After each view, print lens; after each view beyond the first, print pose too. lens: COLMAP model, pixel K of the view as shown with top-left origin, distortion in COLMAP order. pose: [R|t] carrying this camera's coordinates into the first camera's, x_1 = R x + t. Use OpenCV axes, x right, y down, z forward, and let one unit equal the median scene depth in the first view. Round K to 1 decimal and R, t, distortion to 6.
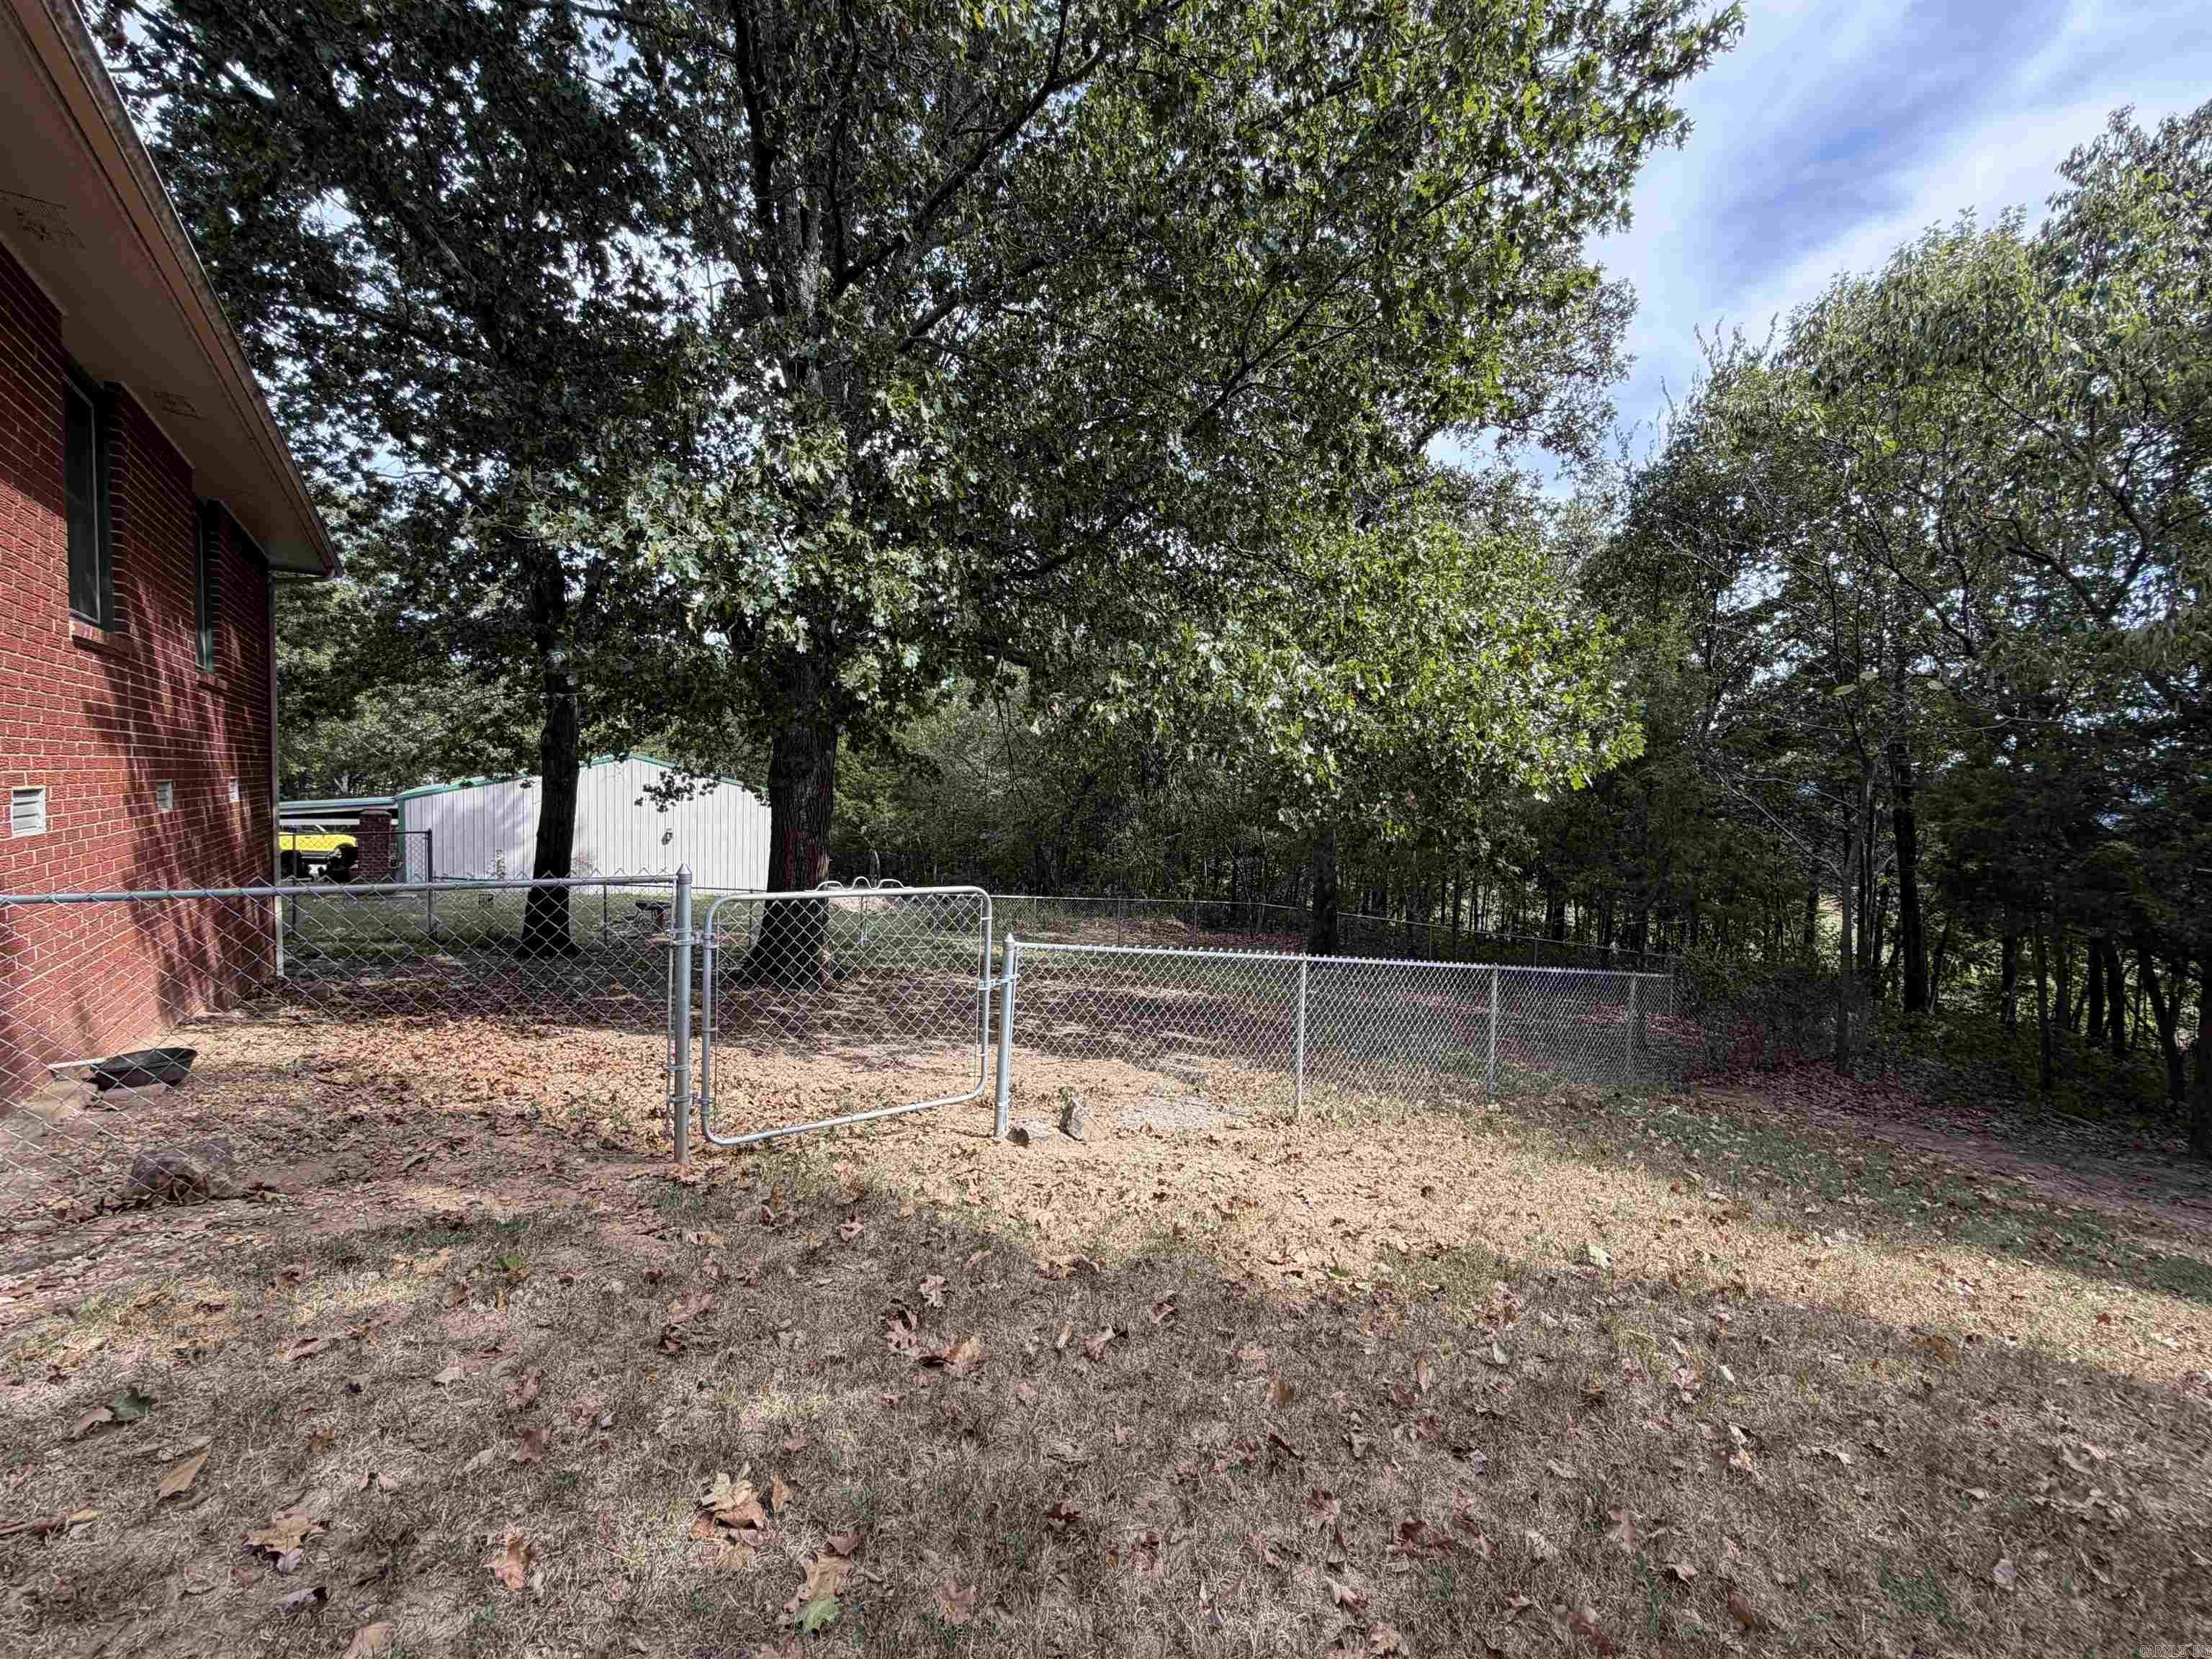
lens RADIAL K [[881.2, 0, 1097.8], [0, 881.2, 826.5], [0, 0, 1]] dist [-0.001715, 0.000102]
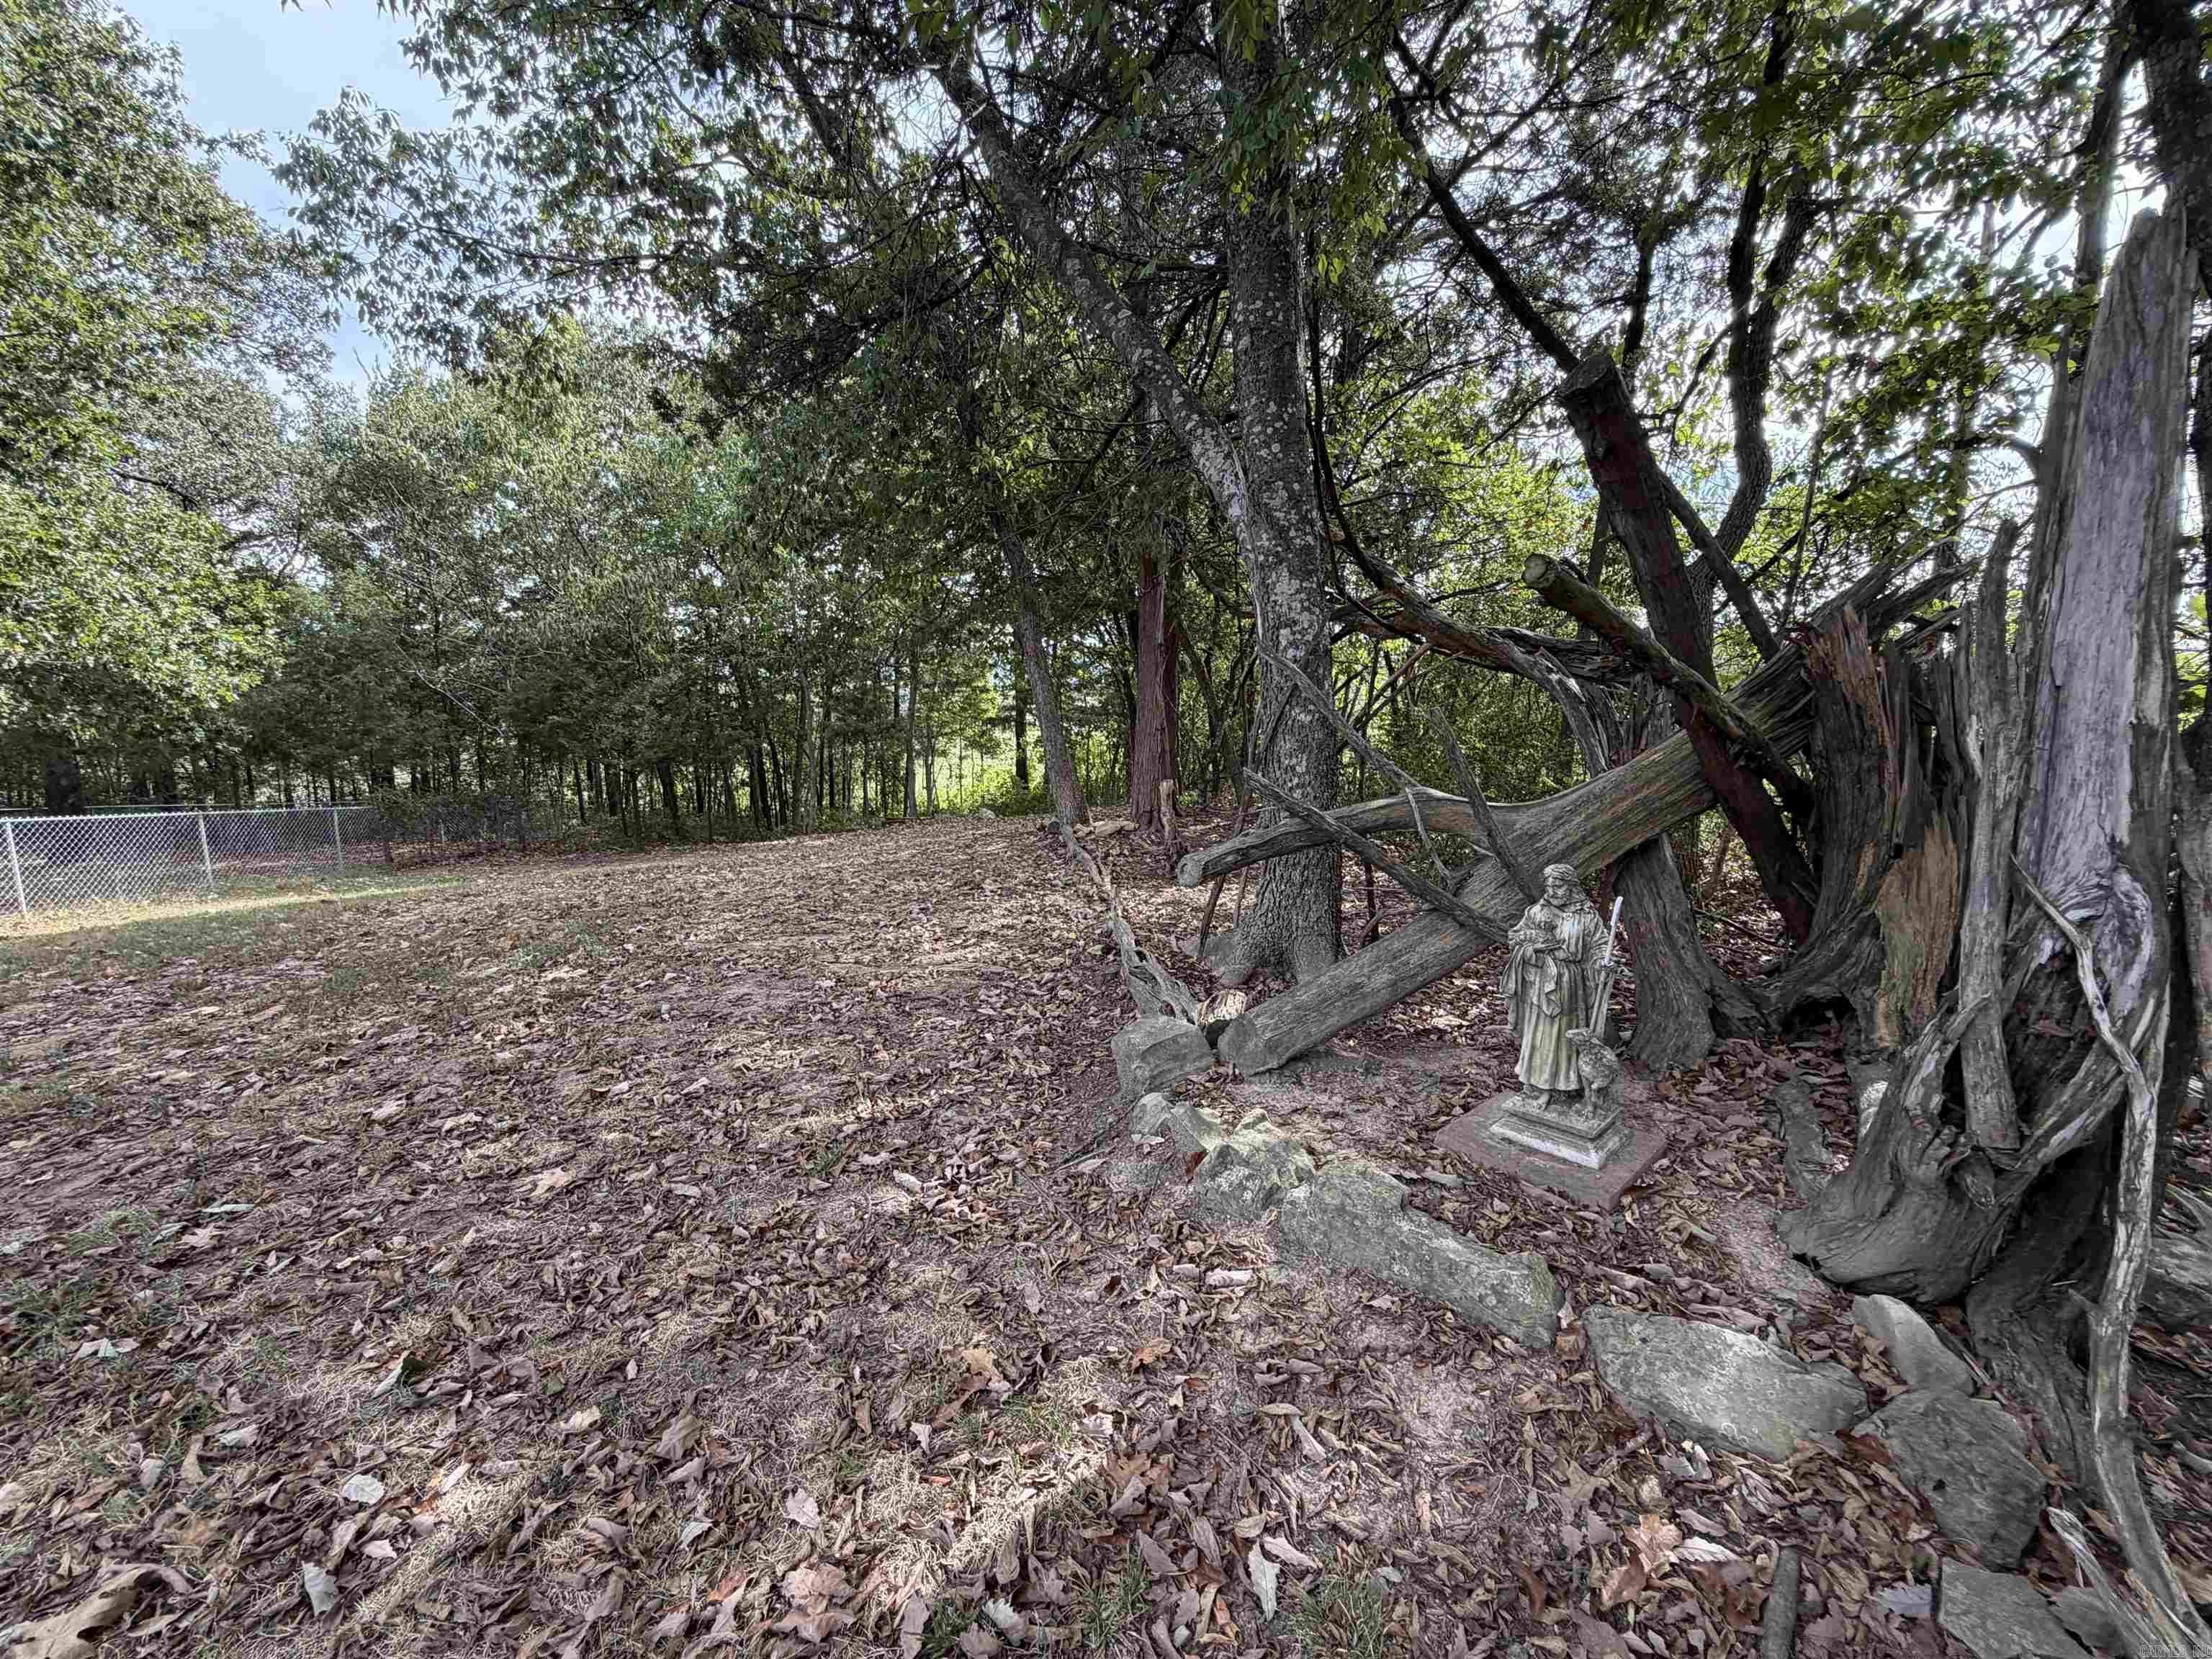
lens RADIAL K [[881.2, 0, 1105.1], [0, 881.2, 843.6], [0, 0, 1]] dist [-0.001715, 0.000102]
pose [[0.456865, -0.178567, 0.871429, -0.136134], [0.023476, 0.981723, 0.188860, -0.033132], [-0.889226, -0.065826, 0.452707, -0.802686]]
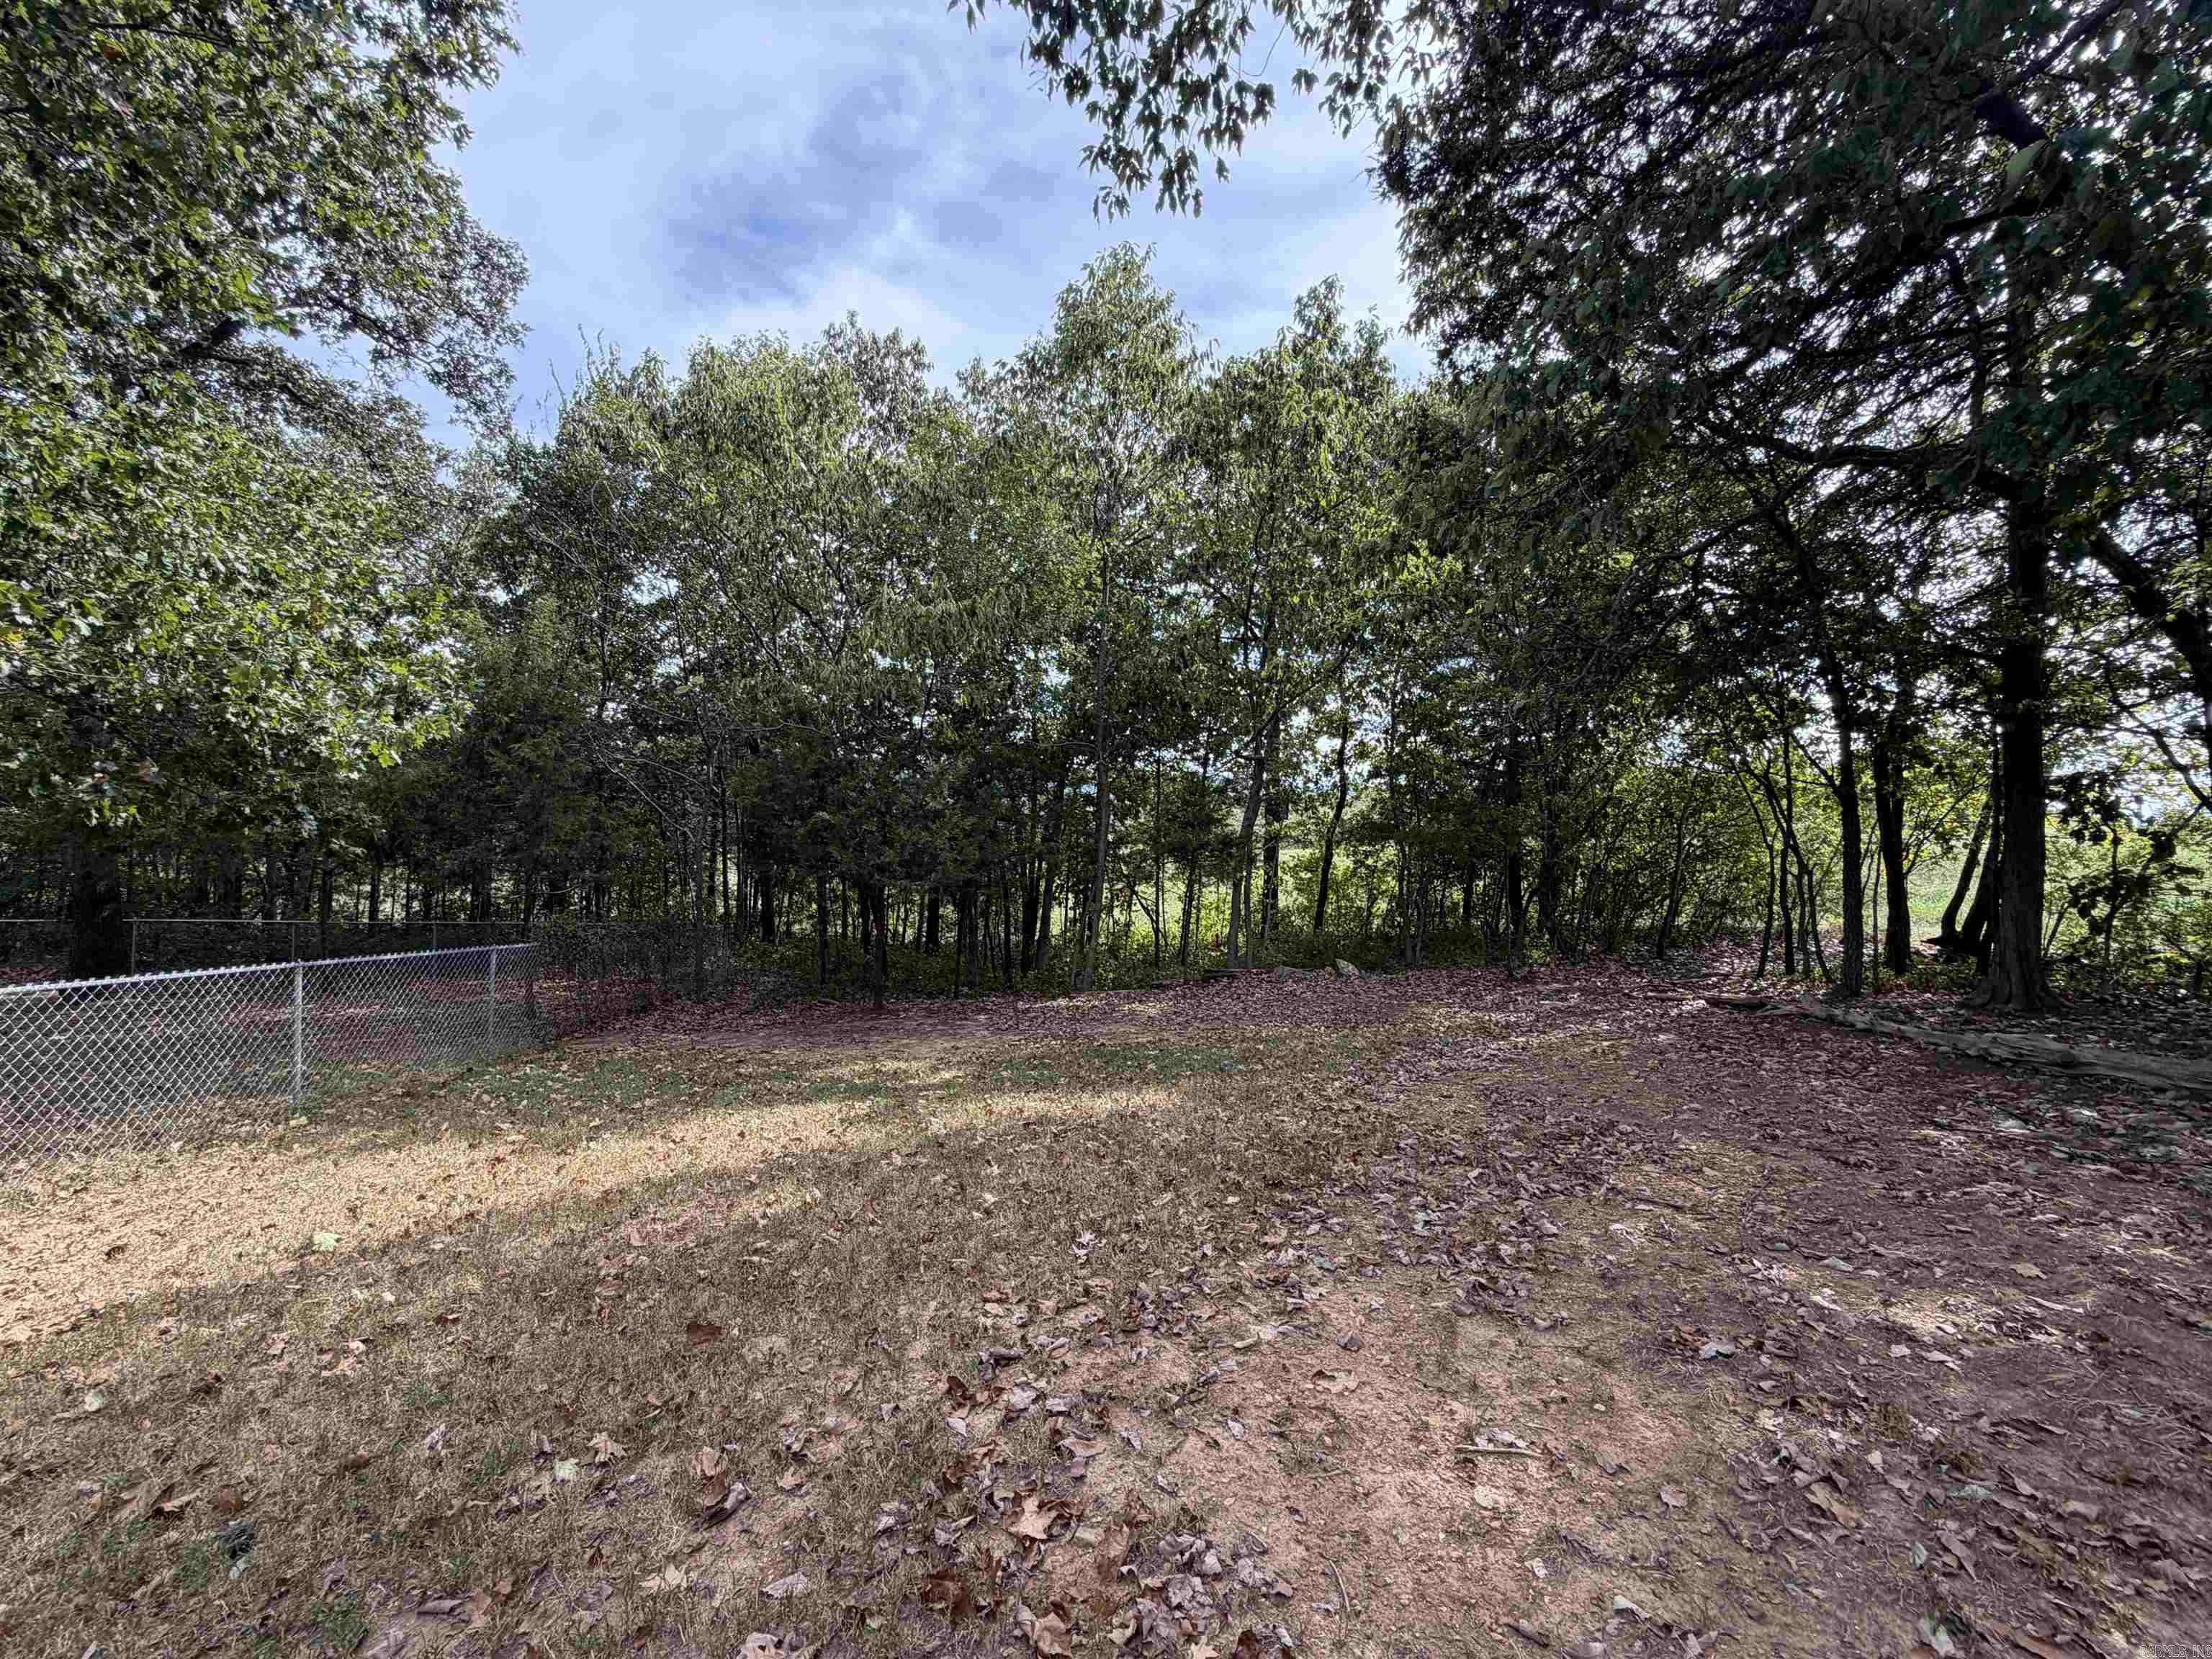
lens RADIAL K [[881.2, 0, 1099.8], [0, 881.2, 831.9], [0, 0, 1]] dist [-0.001715, 0.000102]
pose [[0.483799, -0.033626, 0.874533, 0.049046], [-0.001972, 0.999217, 0.039511, -0.006531], [-0.875177, -0.020840, 0.483354, -0.087659]]
